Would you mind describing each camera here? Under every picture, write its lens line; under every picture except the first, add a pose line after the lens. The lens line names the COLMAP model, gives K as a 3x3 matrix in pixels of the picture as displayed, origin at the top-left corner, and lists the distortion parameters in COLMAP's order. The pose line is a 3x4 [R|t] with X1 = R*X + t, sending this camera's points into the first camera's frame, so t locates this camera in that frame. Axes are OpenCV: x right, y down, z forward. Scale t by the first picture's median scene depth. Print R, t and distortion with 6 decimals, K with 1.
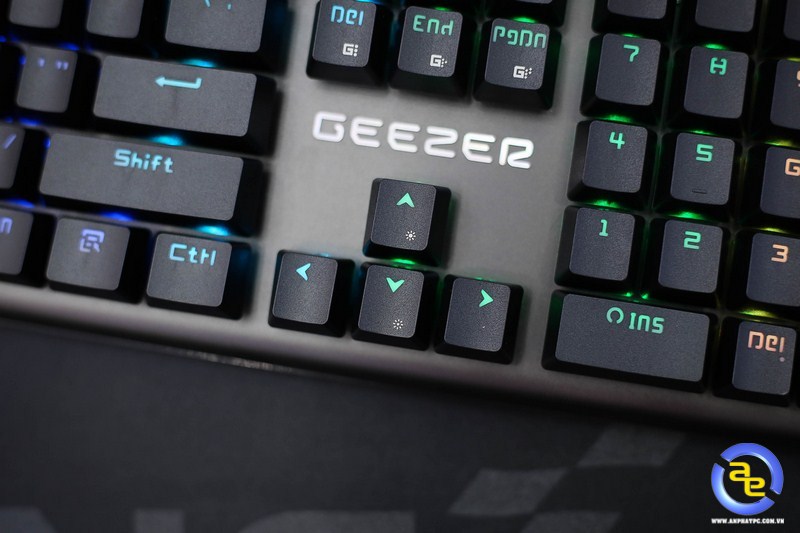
lens RADIAL K [[1390.6, 0, 400.0], [0, 1390.6, 266.5], [0, 0, 1]] dist [-0.189214, -0.127881]
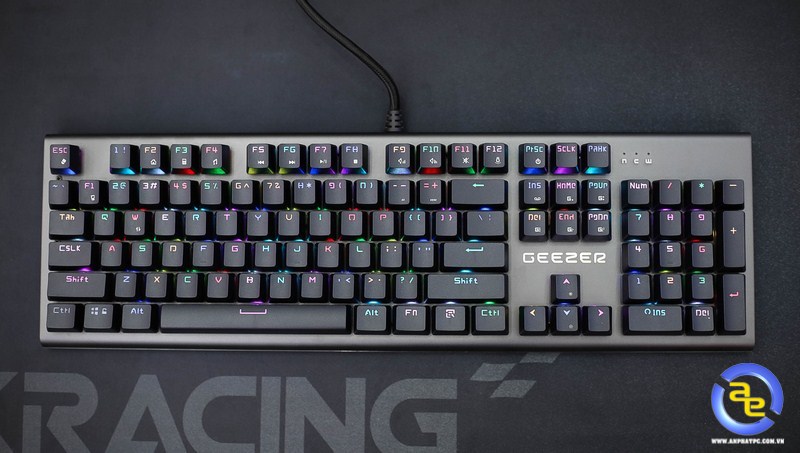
lens RADIAL K [[1222.5, 0, 400.0], [0, 1222.5, 226.5], [0, 0, 1]] dist [-0.129673, -0.117344]
pose [[0.986927, -0.139514, 0.080694, -0.490012], [0.145451, 0.986663, -0.073072, -0.025840], [-0.069423, 0.083854, 0.994057, -1.353961]]
